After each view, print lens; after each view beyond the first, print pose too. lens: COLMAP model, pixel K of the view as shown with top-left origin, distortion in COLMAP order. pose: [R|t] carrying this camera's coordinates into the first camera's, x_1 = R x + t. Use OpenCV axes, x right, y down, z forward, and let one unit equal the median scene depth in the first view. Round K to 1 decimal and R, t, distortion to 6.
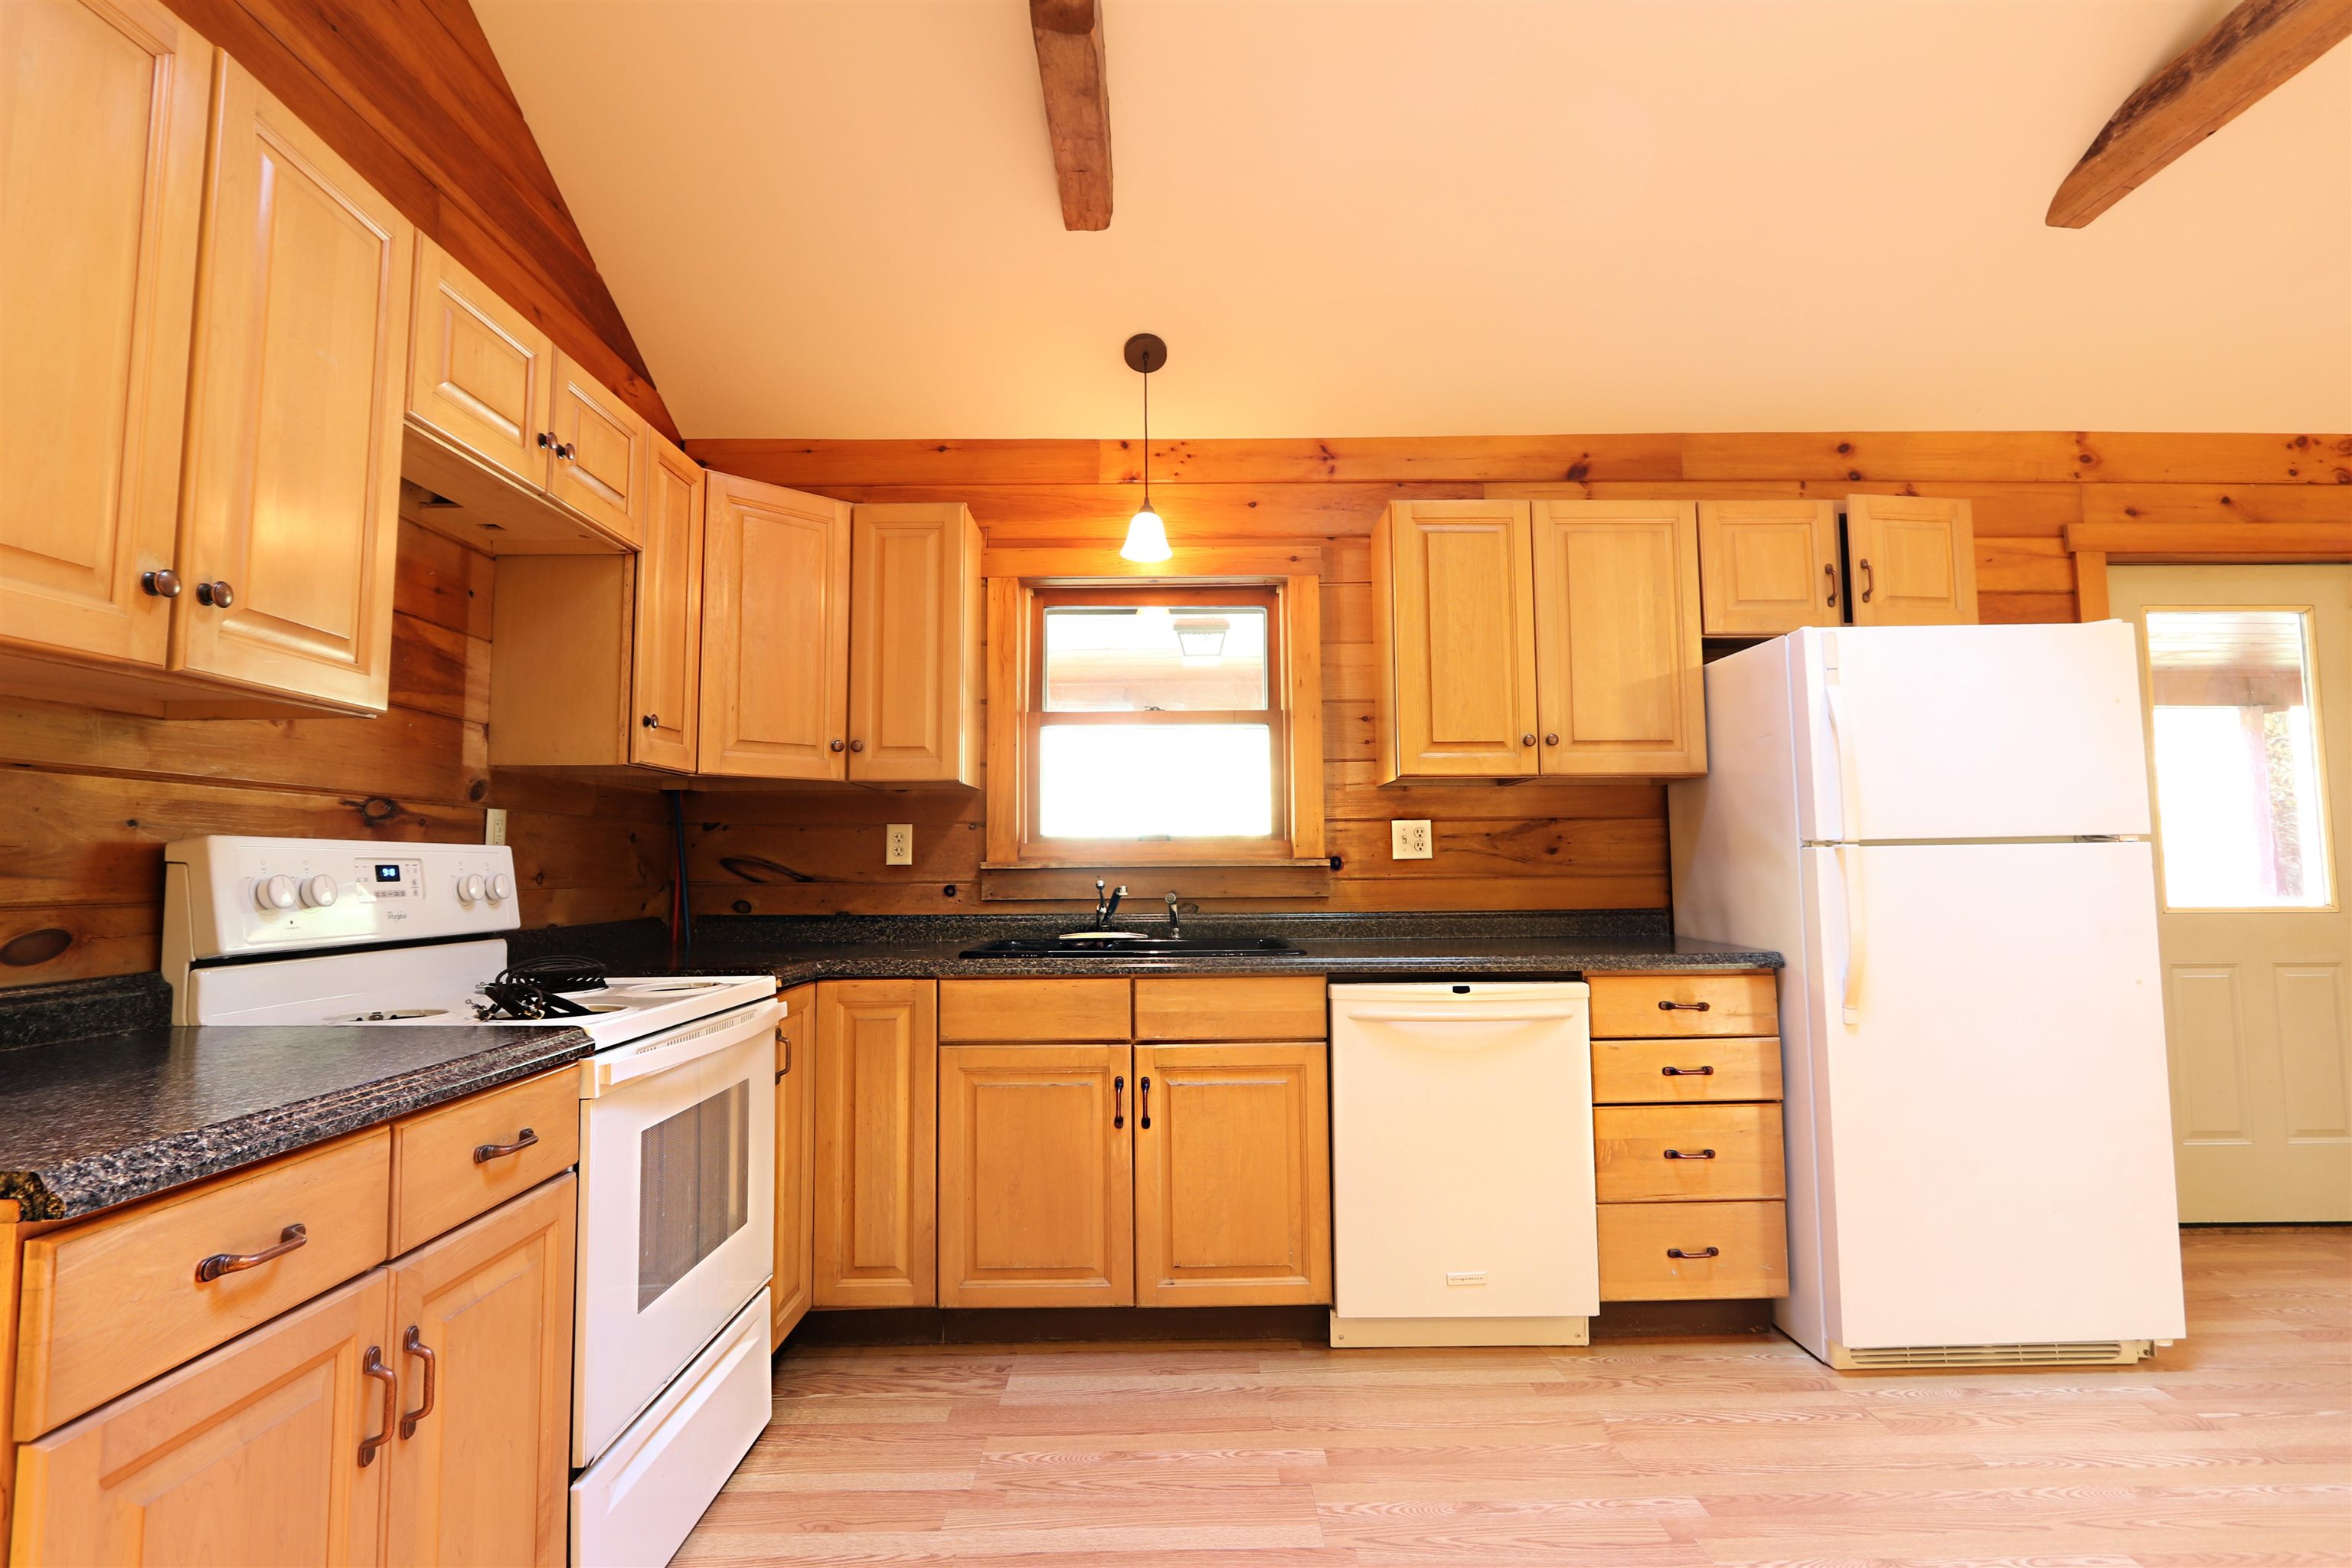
lens RADIAL K [[1126.0, 0, 1164.9], [0, 1126.0, 777.3], [0, 0, 1]] dist [-0.004362, -0.000226]
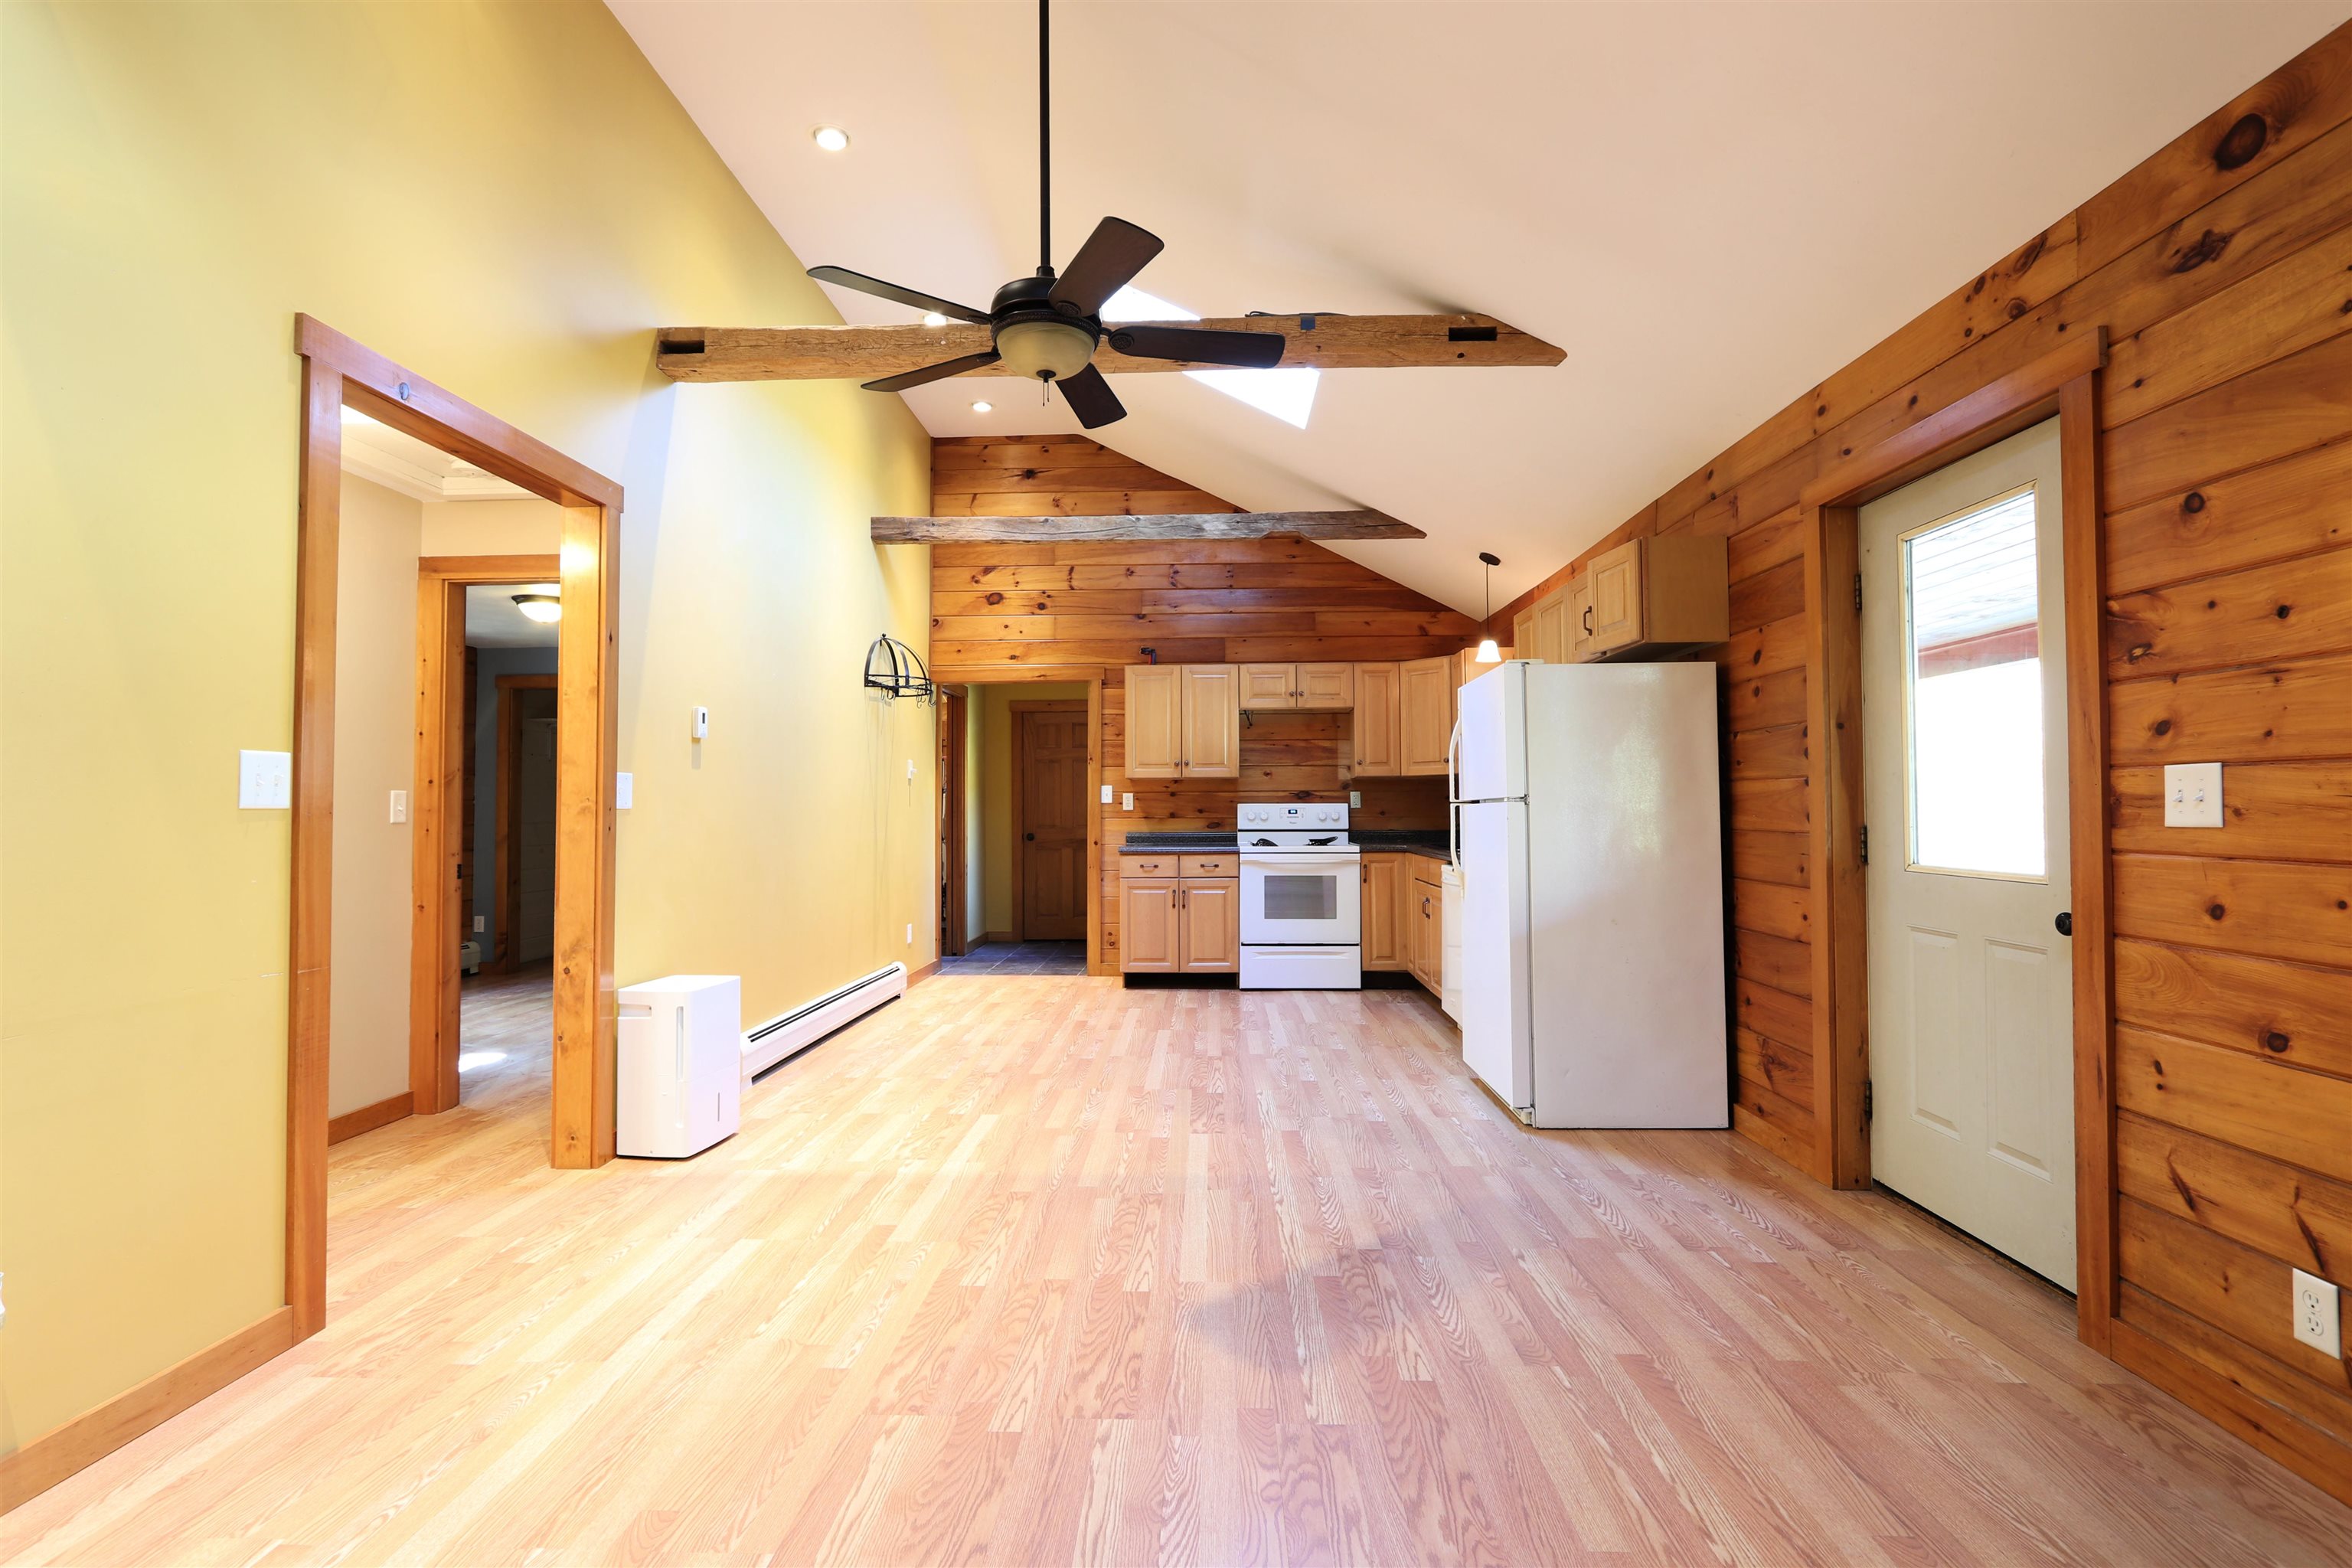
lens RADIAL K [[1126.0, 0, 1164.9], [0, 1126.0, 777.3], [0, 0, 1]] dist [-0.004362, -0.000226]
pose [[-0.056675, -0.020837, -0.998175, 1.954414], [0.083611, 0.996171, -0.025543, 0.018021], [0.994885, -0.084906, -0.054715, 0.475851]]
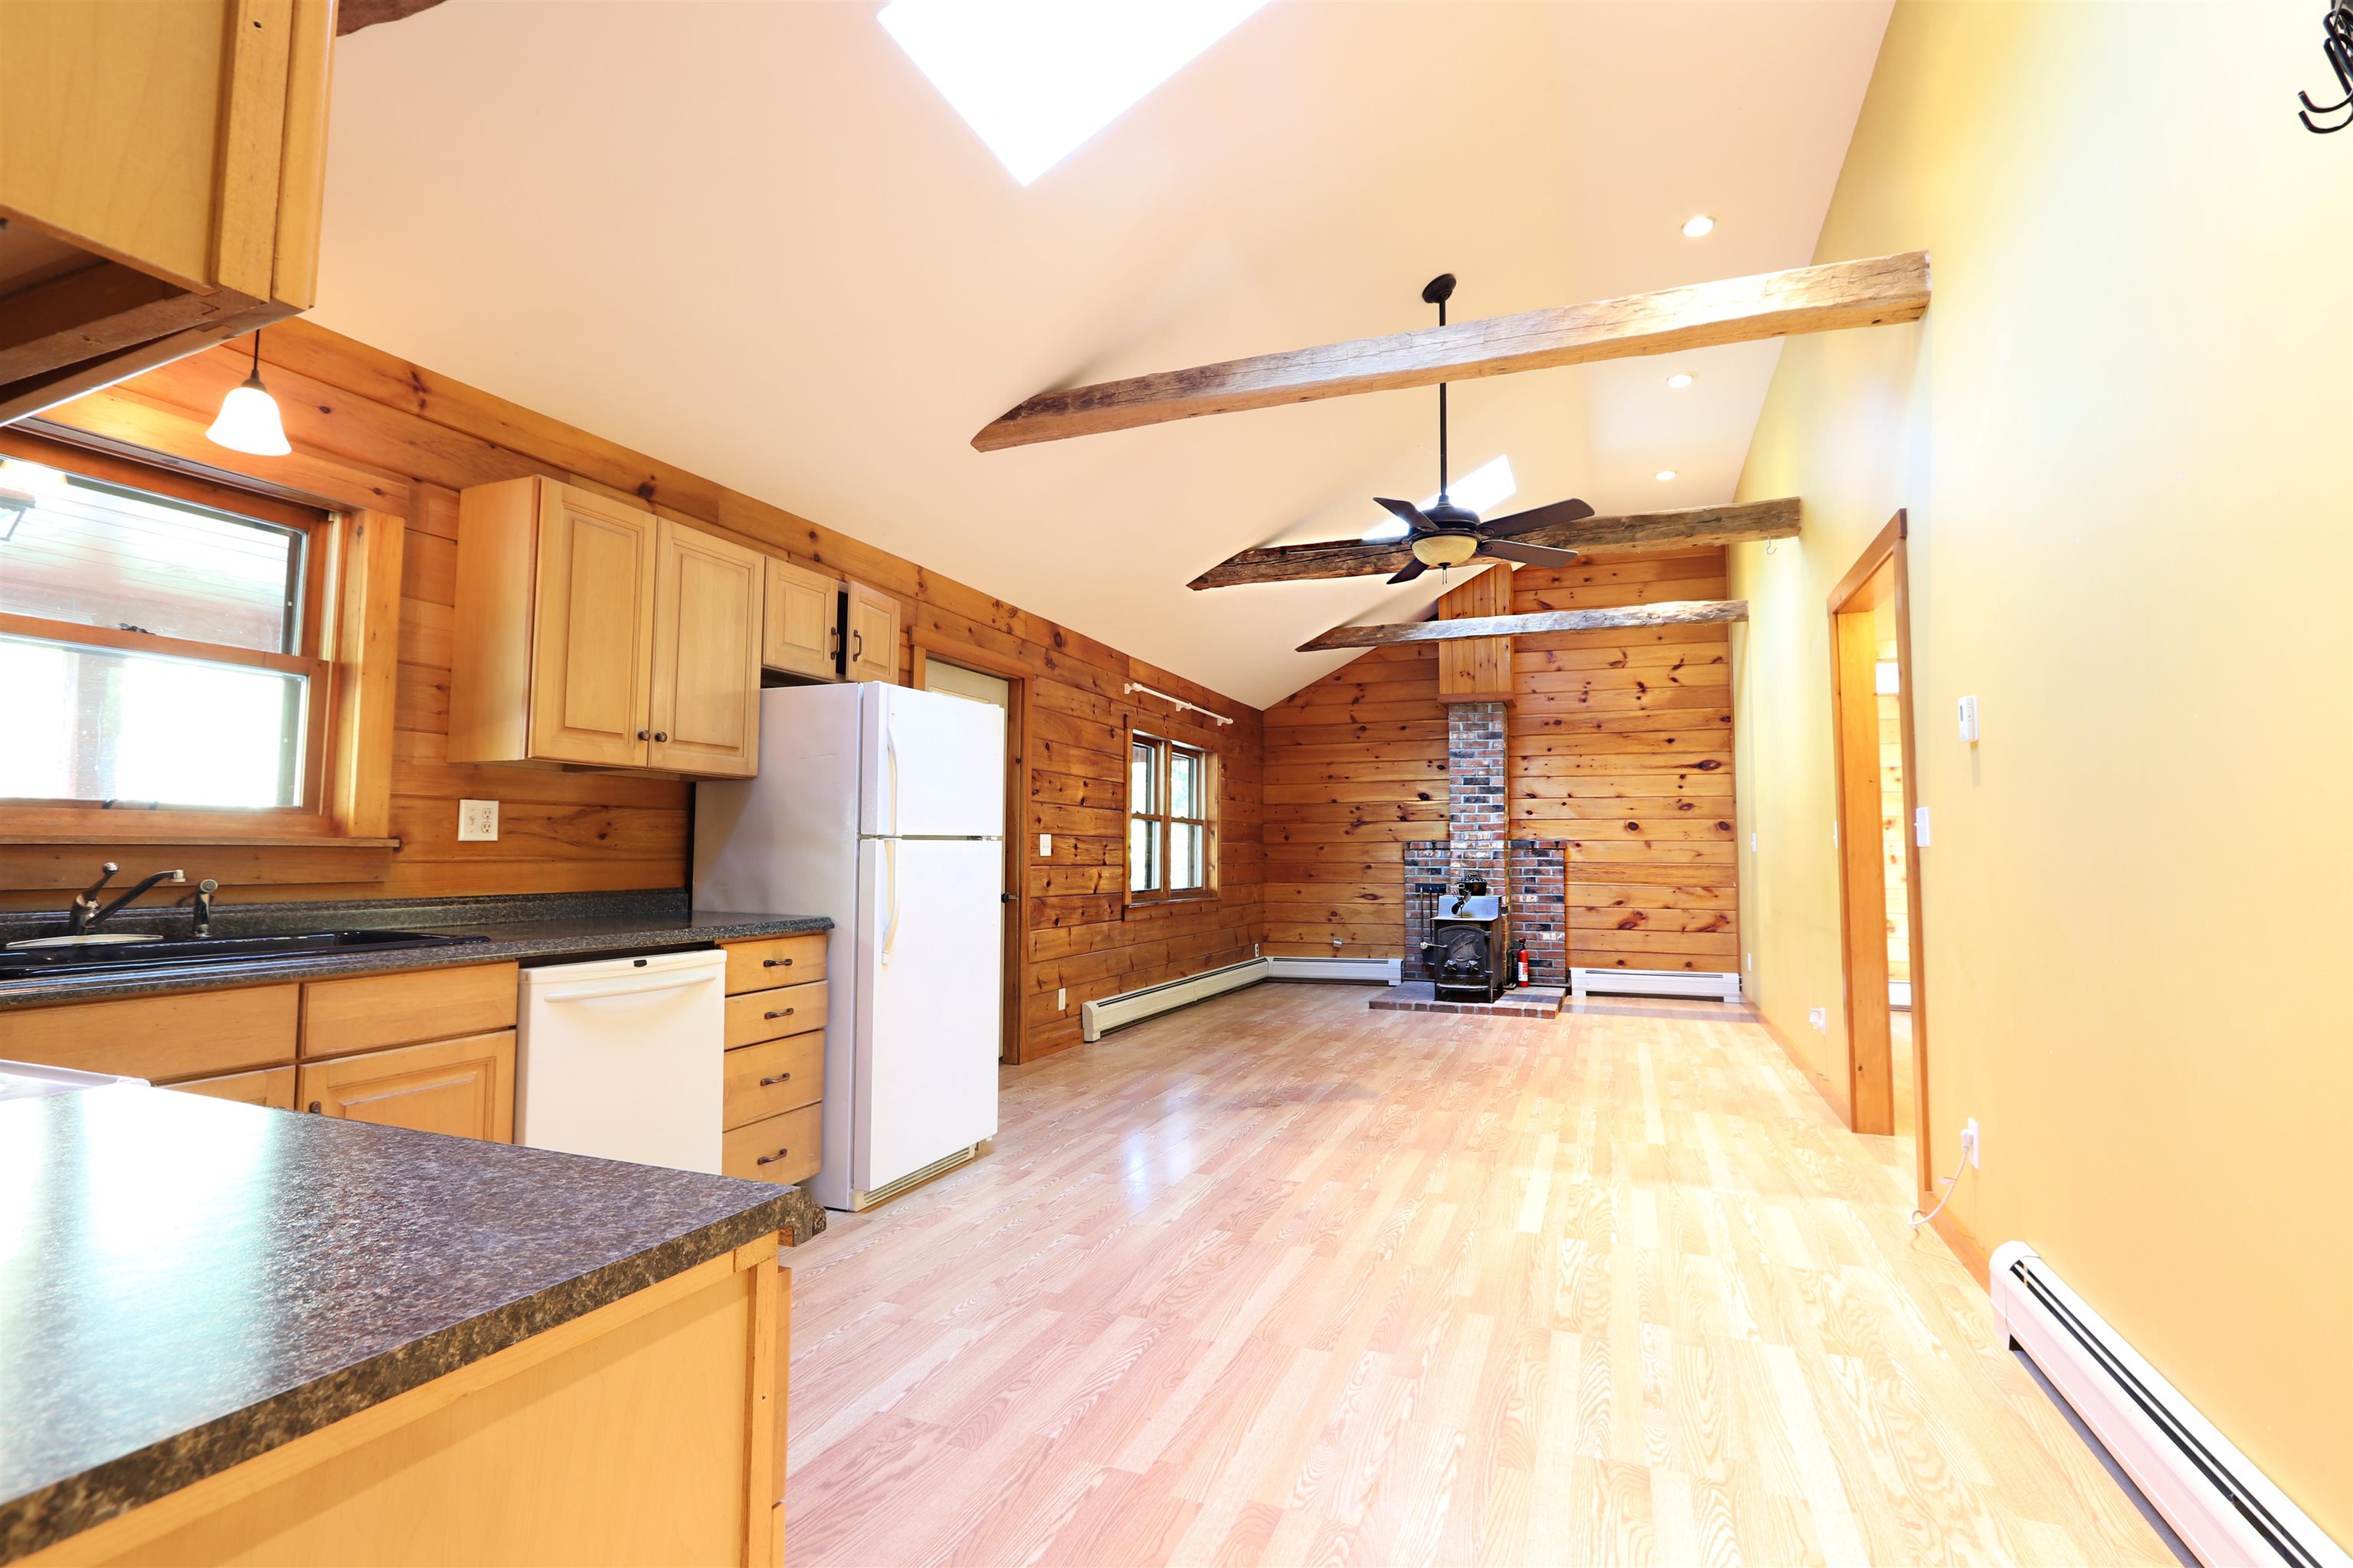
lens RADIAL K [[1126.5, 0, 1165.4], [0, 1126.5, 777.3], [0, 0, 1]] dist [-0.004362, -0.000226]
pose [[0.384260, 0.071482, 0.920453, -0.452623], [-0.082763, 0.995651, -0.042771, 0.011766], [-0.919508, -0.059744, 0.388505, 0.101060]]
